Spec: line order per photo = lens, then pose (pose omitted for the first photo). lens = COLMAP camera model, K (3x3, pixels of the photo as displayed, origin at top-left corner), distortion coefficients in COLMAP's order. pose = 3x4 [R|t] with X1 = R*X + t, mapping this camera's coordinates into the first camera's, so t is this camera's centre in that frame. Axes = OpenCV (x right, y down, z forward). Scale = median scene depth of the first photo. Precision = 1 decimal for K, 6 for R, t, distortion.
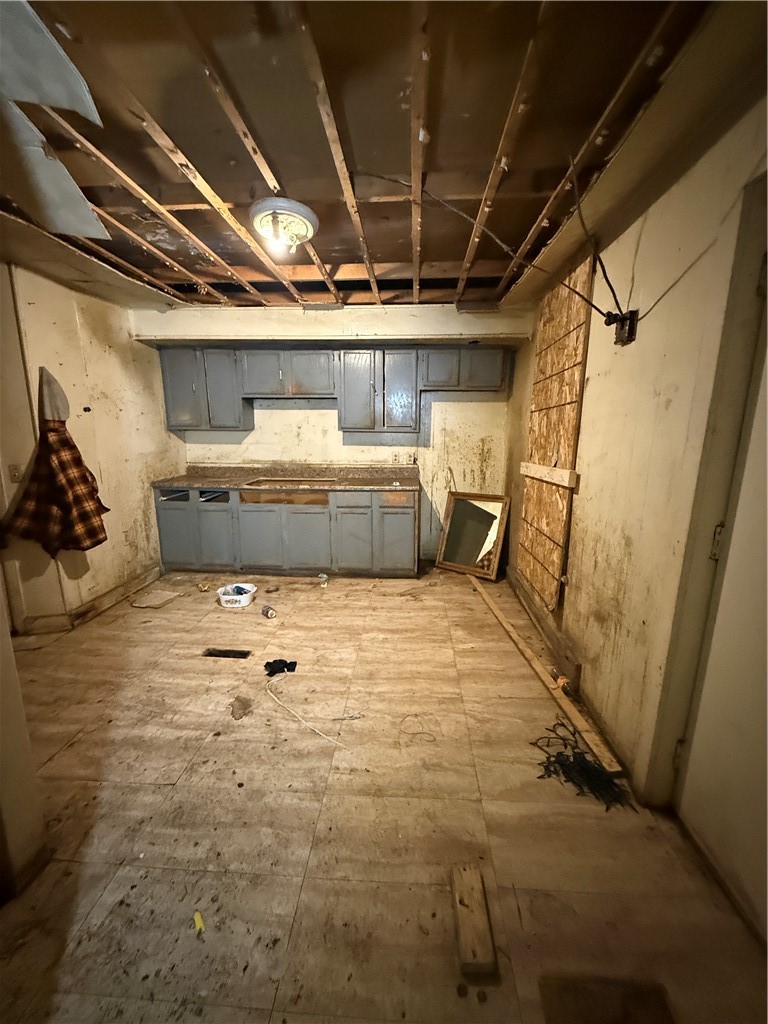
lens RADIAL K [[408.7, 0, 384.7], [0, 408.7, 509.9], [0, 0, 1]] dist [0.000197, 0.000108]
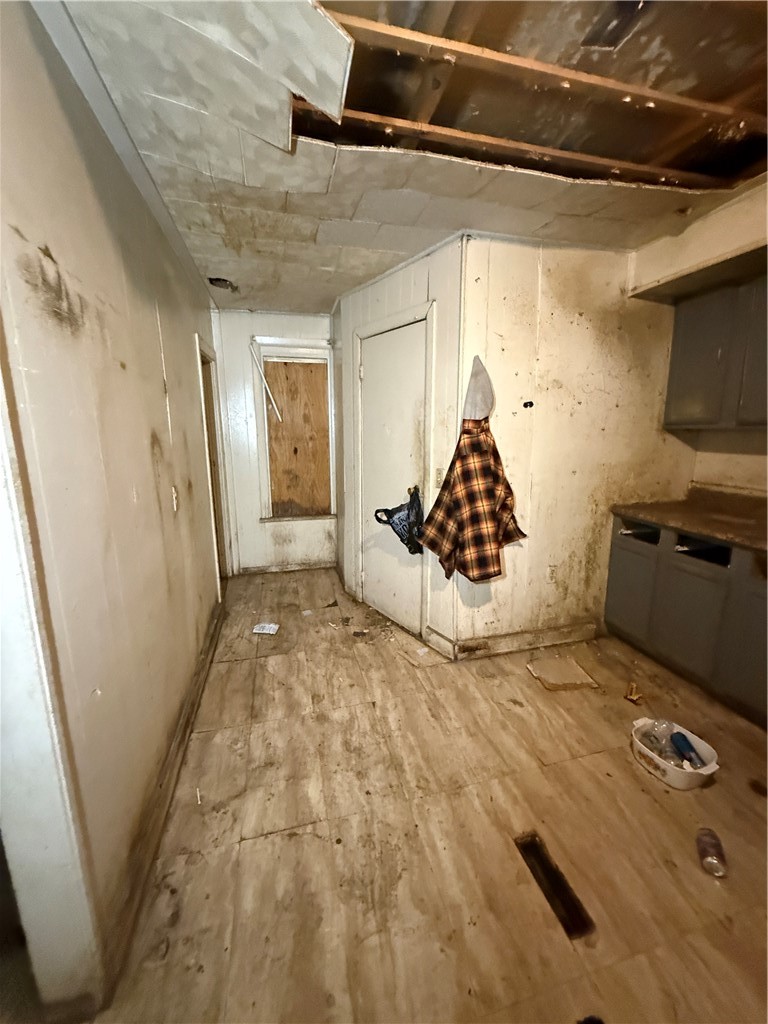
lens RADIAL K [[408.7, 0, 384.7], [0, 408.7, 509.9], [0, 0, 1]] dist [0.000197, 0.000108]
pose [[0.314740, 0.174208, -0.933054, -0.052535], [-0.174321, 0.976902, 0.123592, -0.093048], [0.933033, 0.123751, 0.337838, 0.479537]]
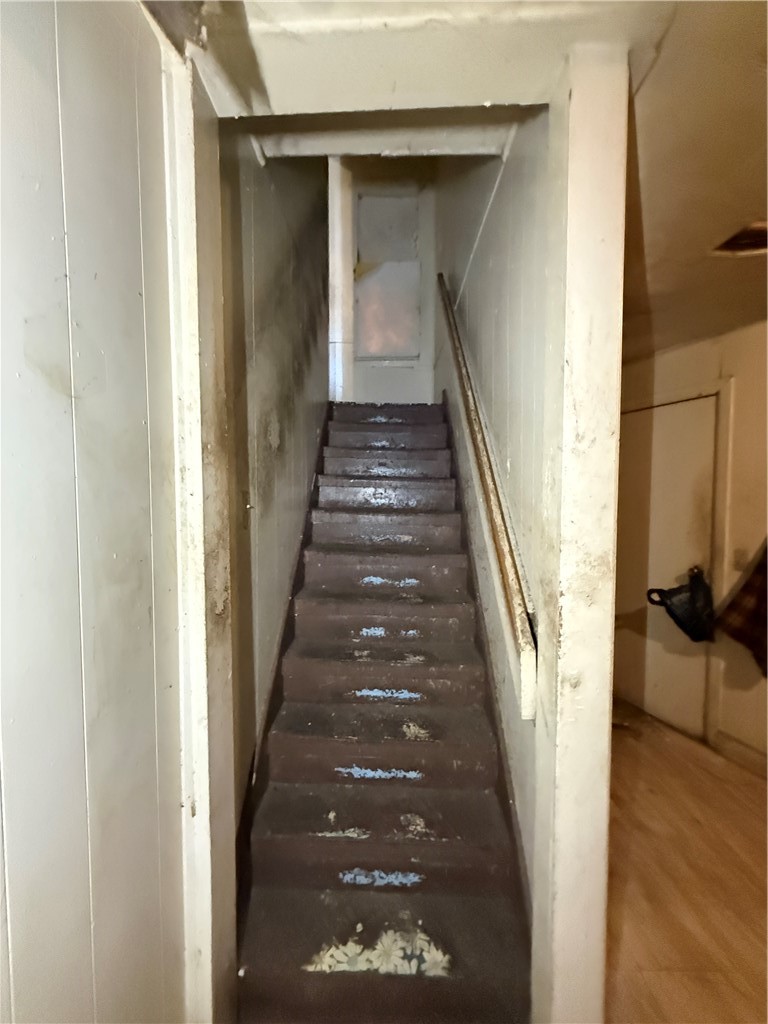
lens RADIAL K [[408.7, 0, 384.7], [0, 408.7, 509.9], [0, 0, 1]] dist [0.000197, 0.000108]
pose [[0.052322, 0.032663, -0.998096, -0.084009], [-0.187793, 0.981956, 0.022290, -0.060546], [0.980814, 0.186269, 0.057512, 0.175213]]
